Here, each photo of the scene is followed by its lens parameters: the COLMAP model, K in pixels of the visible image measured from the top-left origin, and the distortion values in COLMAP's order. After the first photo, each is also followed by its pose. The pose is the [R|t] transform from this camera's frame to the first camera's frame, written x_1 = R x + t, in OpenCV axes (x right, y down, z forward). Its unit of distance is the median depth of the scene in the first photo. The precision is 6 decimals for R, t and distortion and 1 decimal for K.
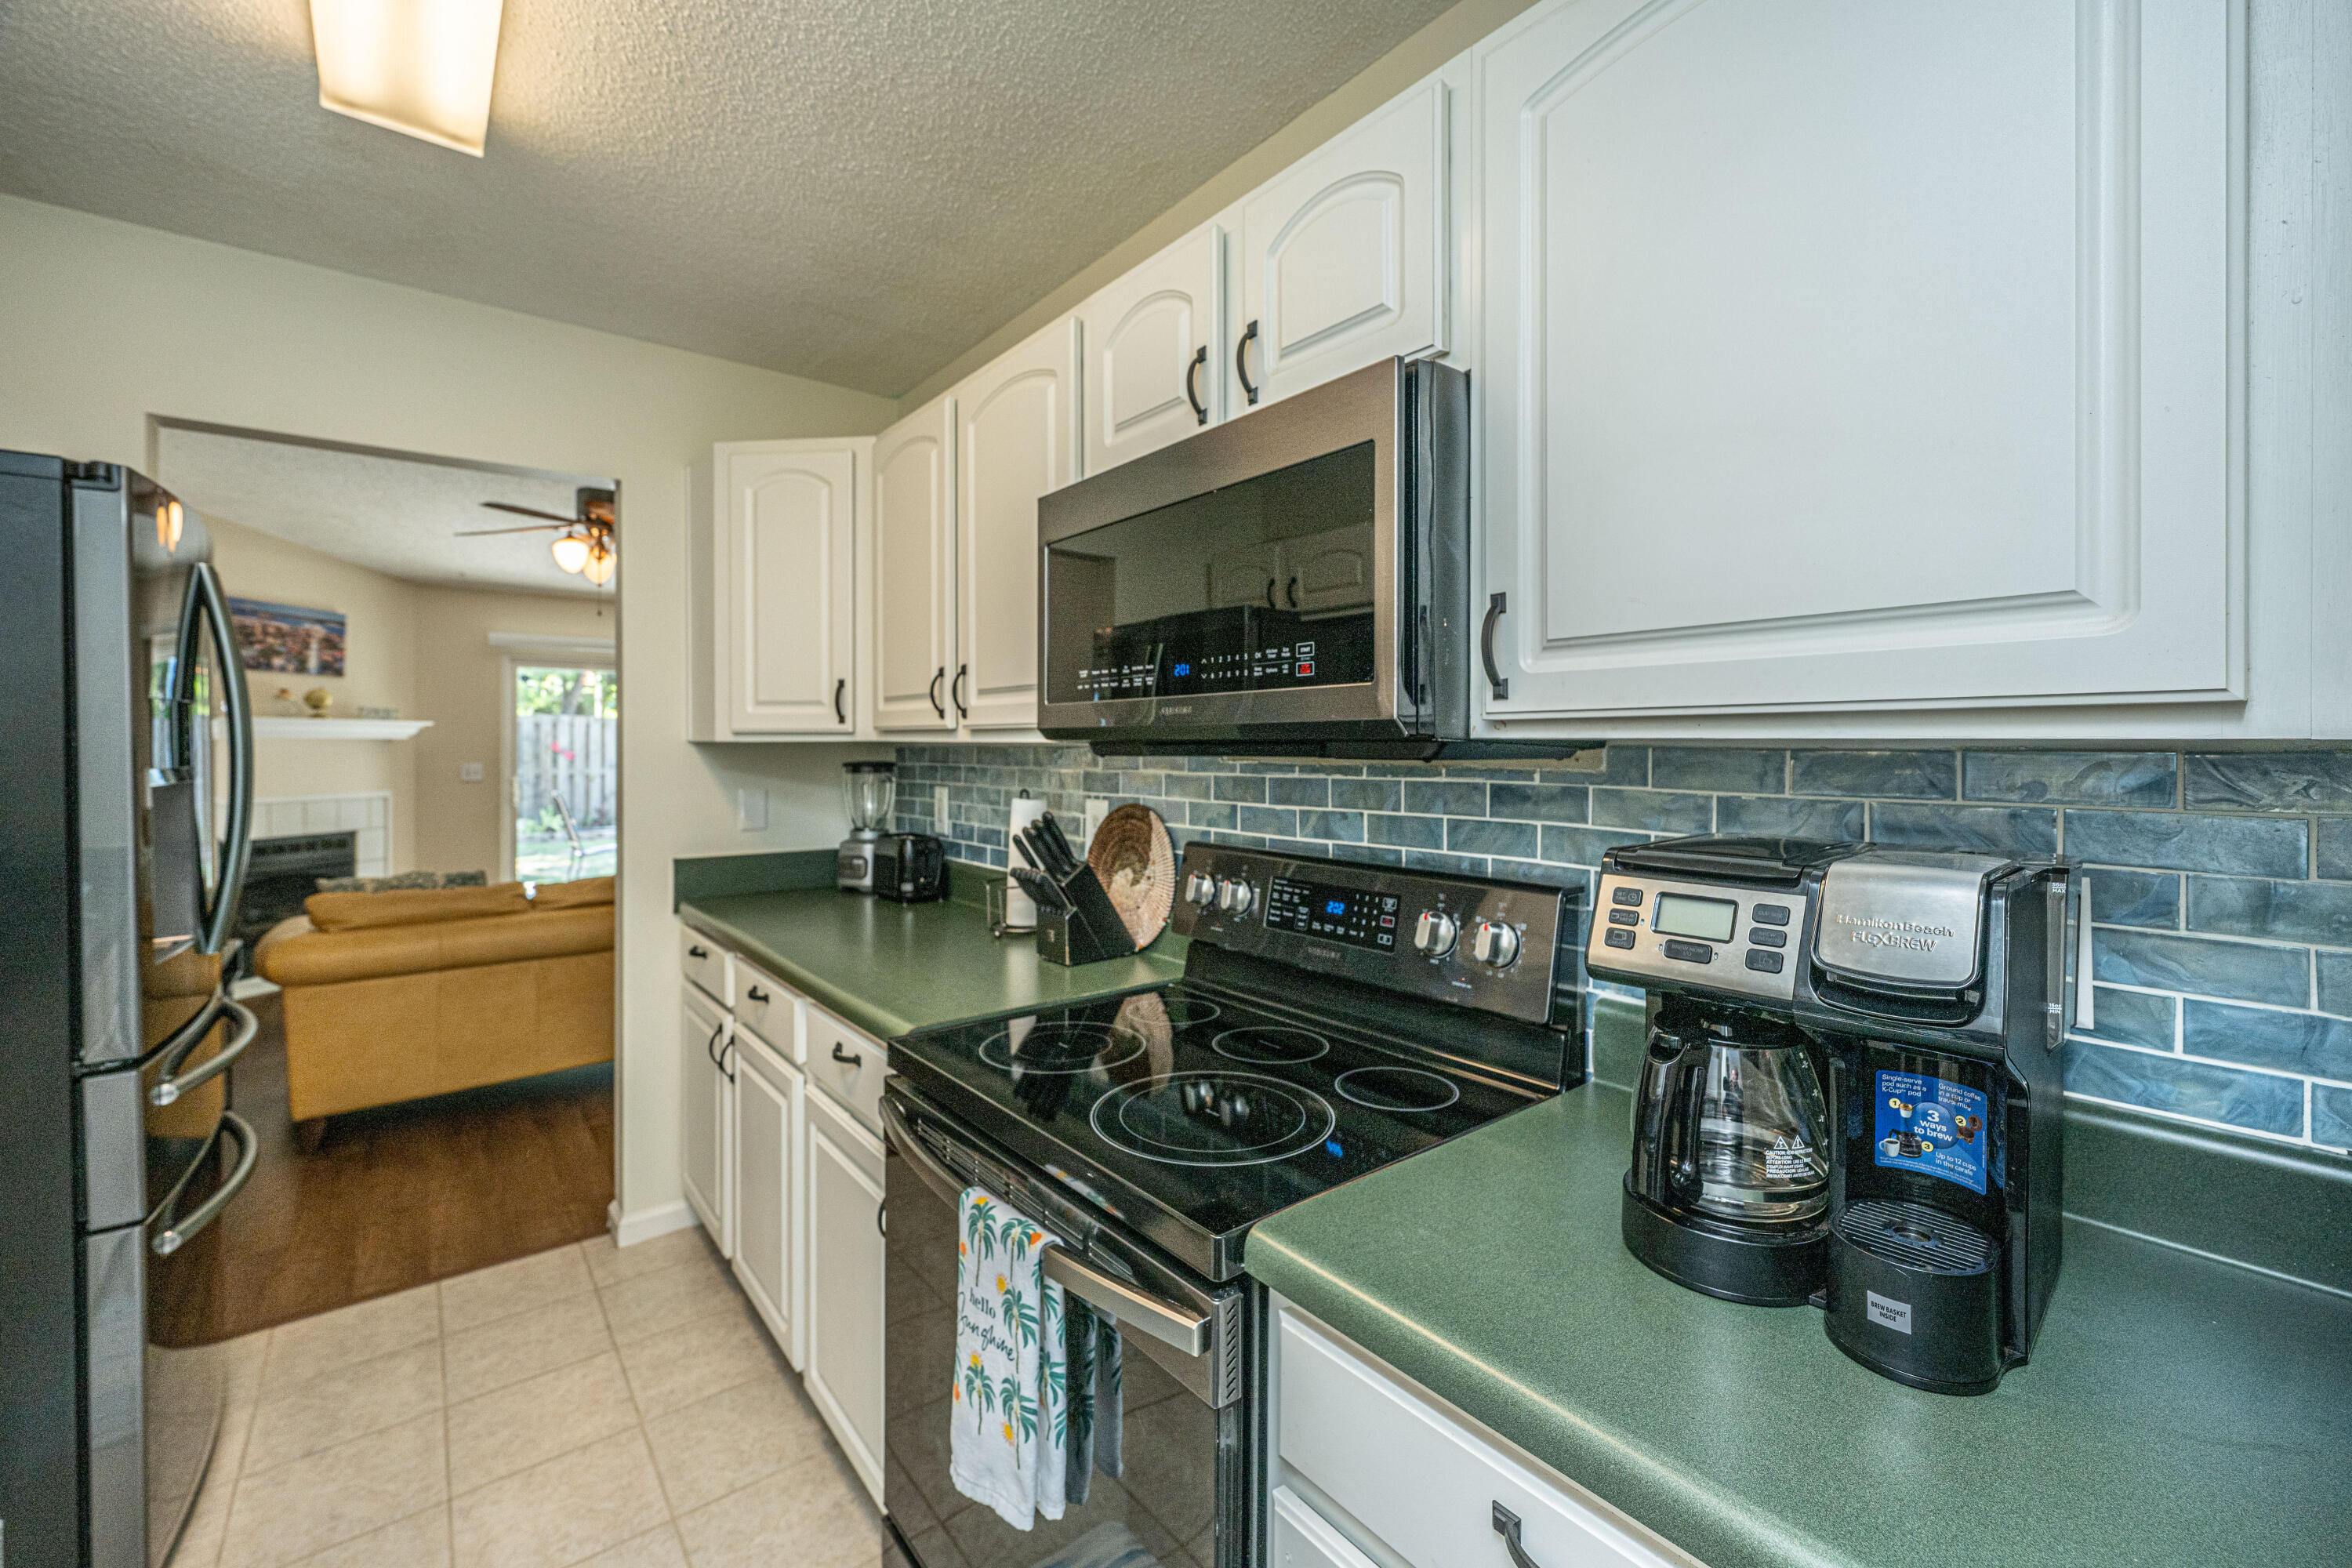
lens RADIAL K [[974.7, 0, 1197.6], [0, 974.7, 750.1], [0, 0, 1]] dist [0.000529, 0.000241]
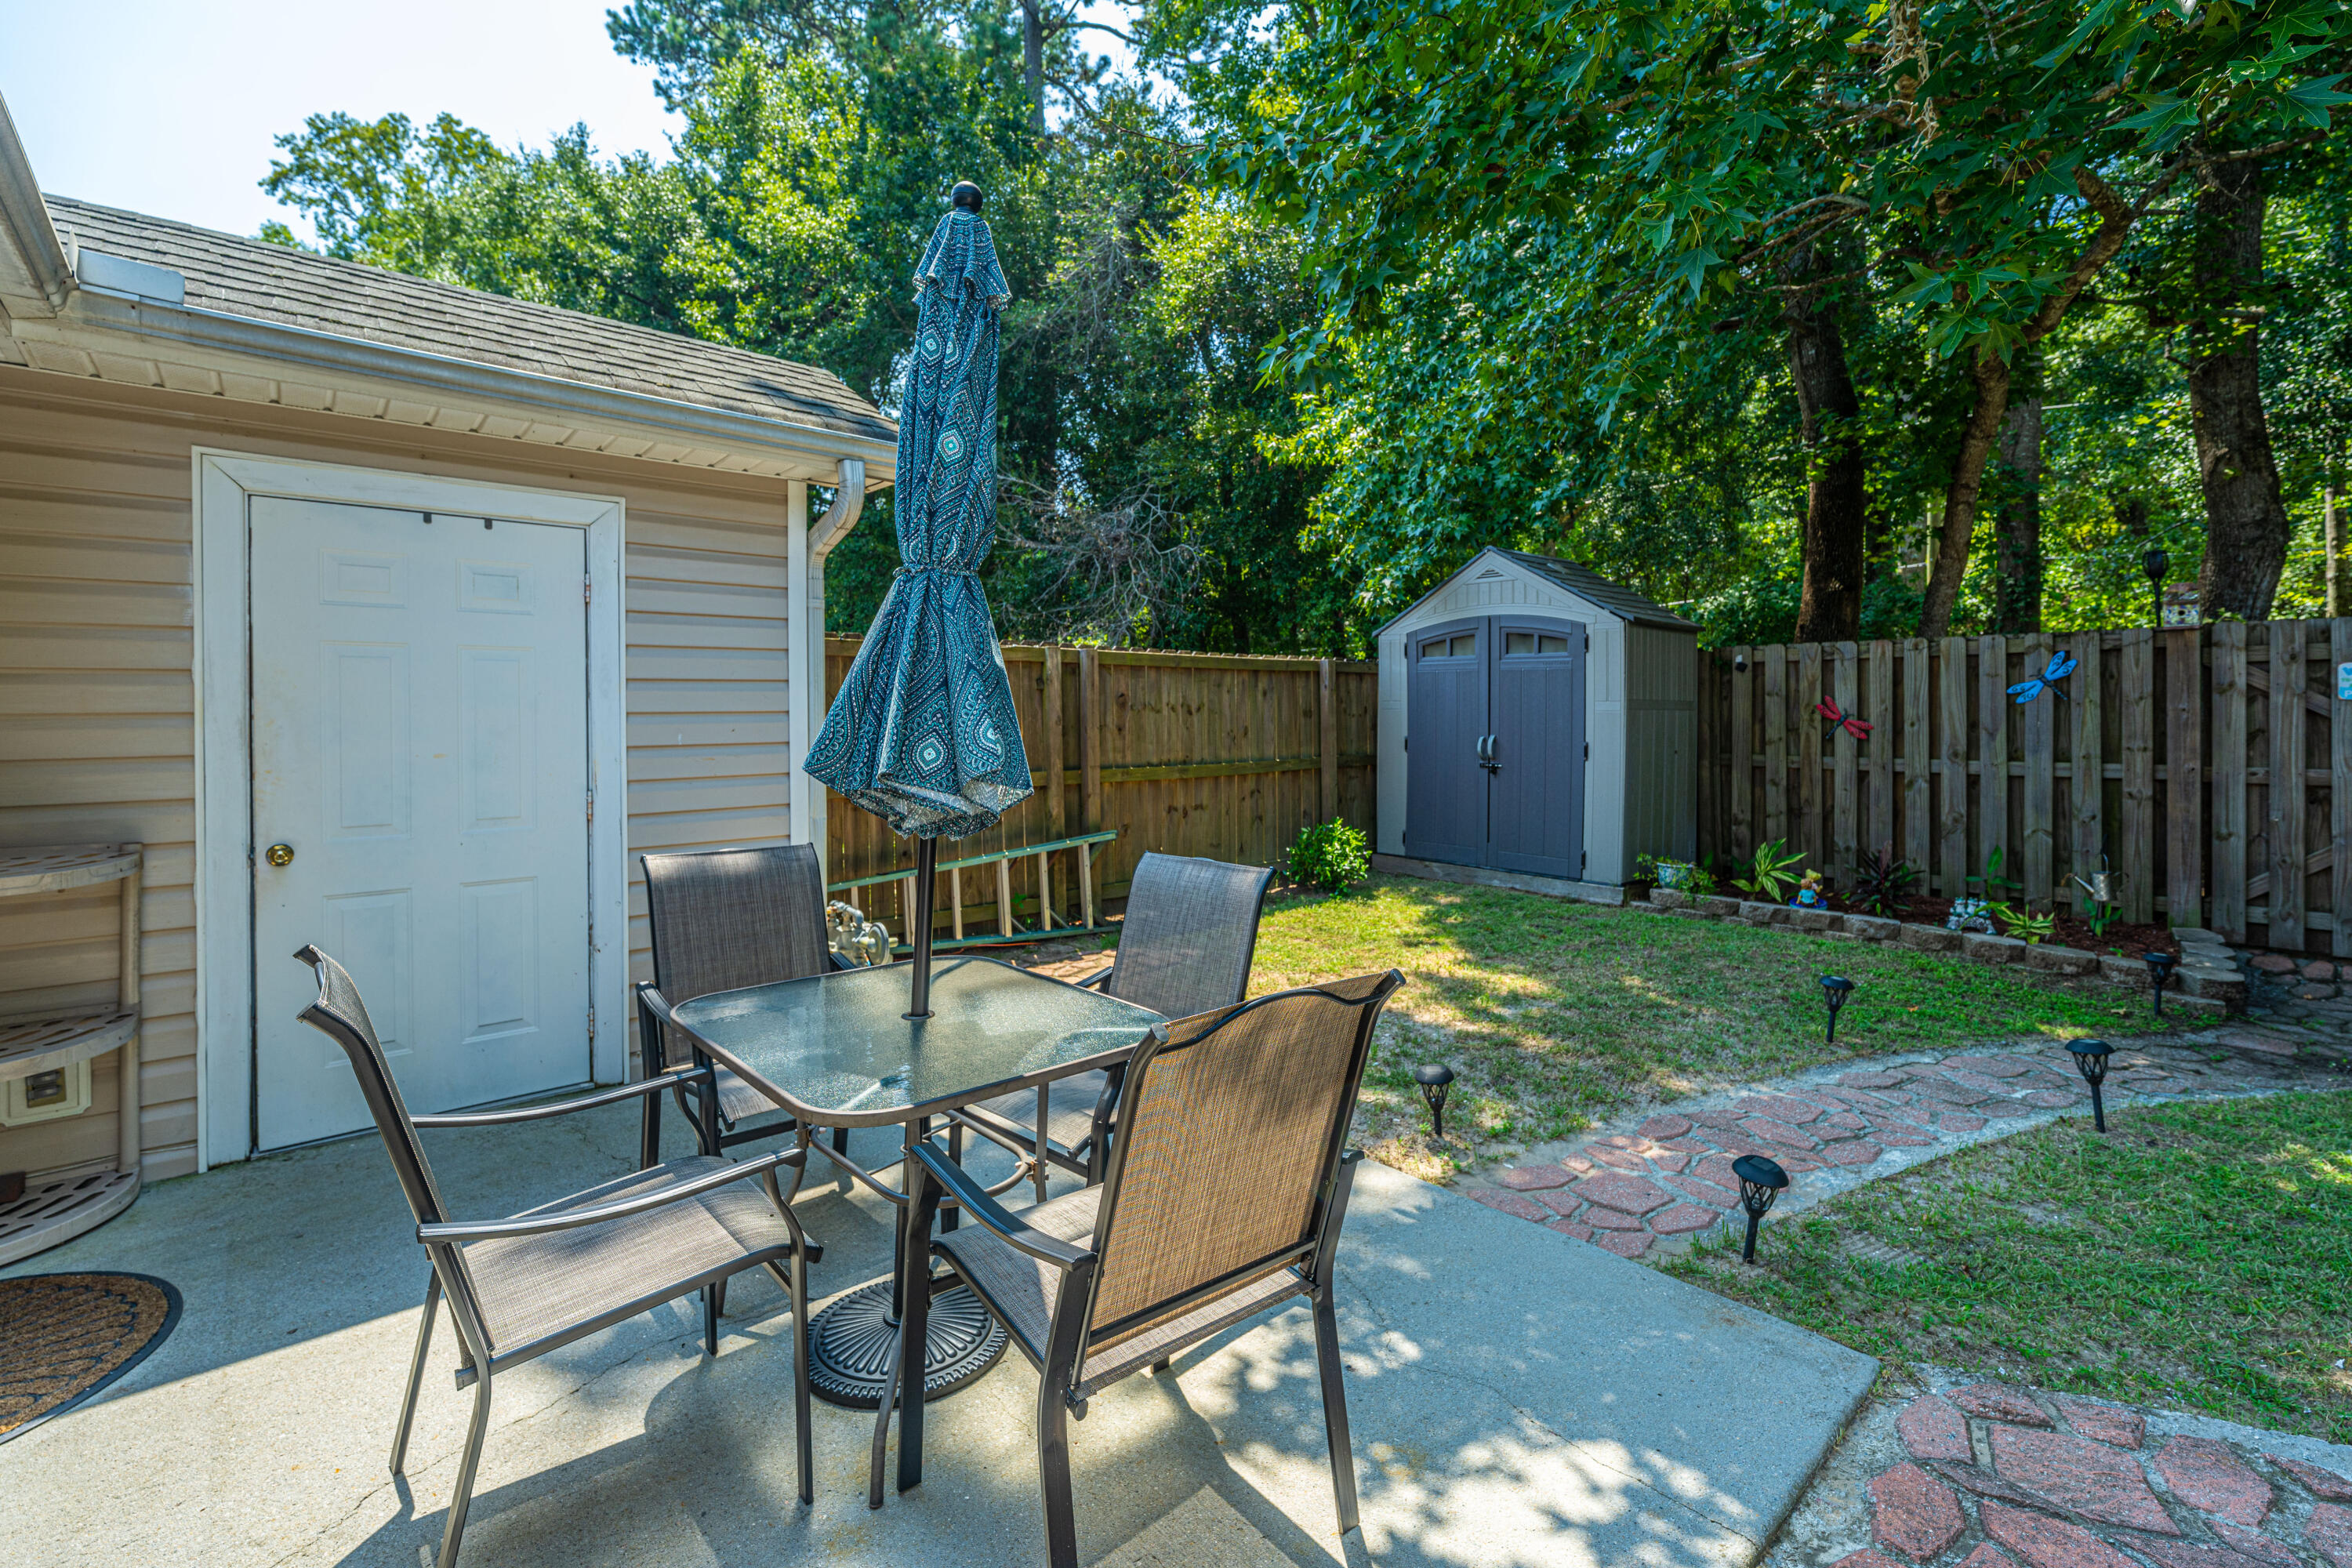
lens RADIAL K [[1045.6, 0, 1181.3], [0, 1045.6, 725.4], [0, 0, 1]] dist [0.000416, 0.000033]
pose [[0.047723, 0.007148, -0.998835, -0.789830], [0.003136, 0.999968, 0.007306, -0.002724], [0.998856, -0.003481, 0.047699, 3.034294]]
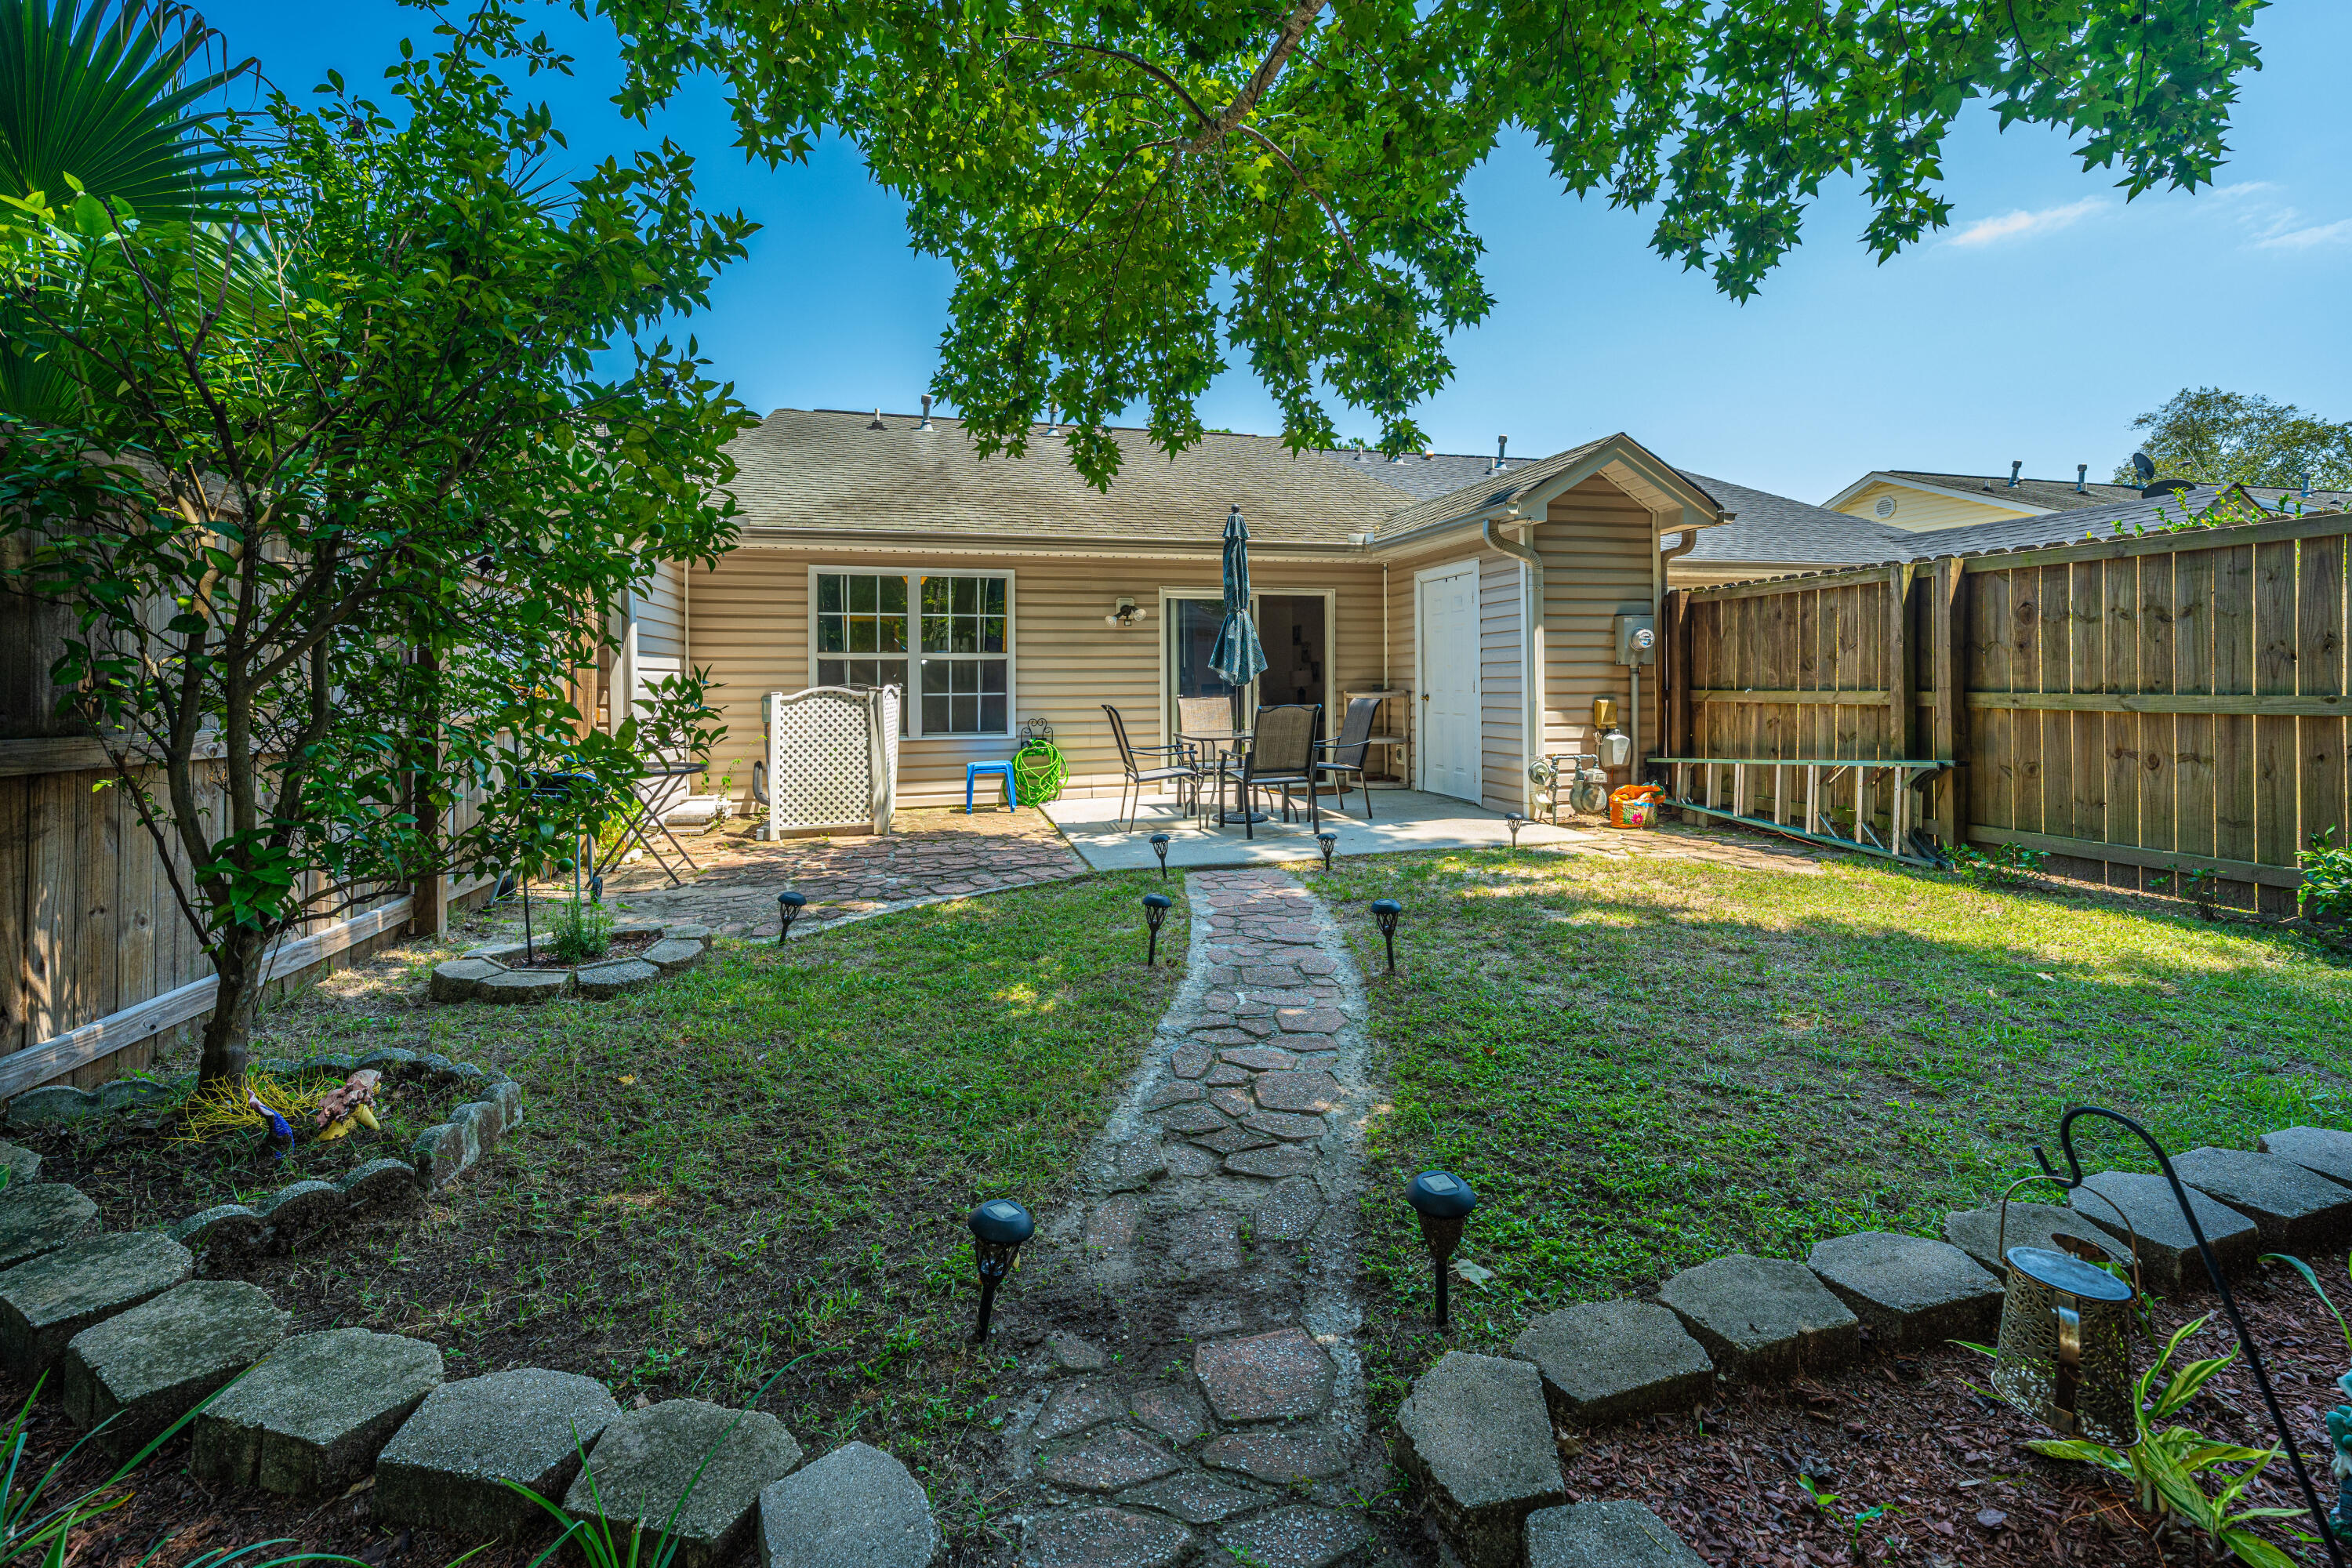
lens RADIAL K [[953.5, 0, 1173.6], [0, 953.5, 682.3], [0, 0, 1]] dist [0.000333, -0.000025]
pose [[-0.904605, 0.008406, 0.426169, -2.180580], [0.011700, 0.999918, 0.005112, 0.051081], [-0.426091, 0.009610, -0.904629, 4.885647]]
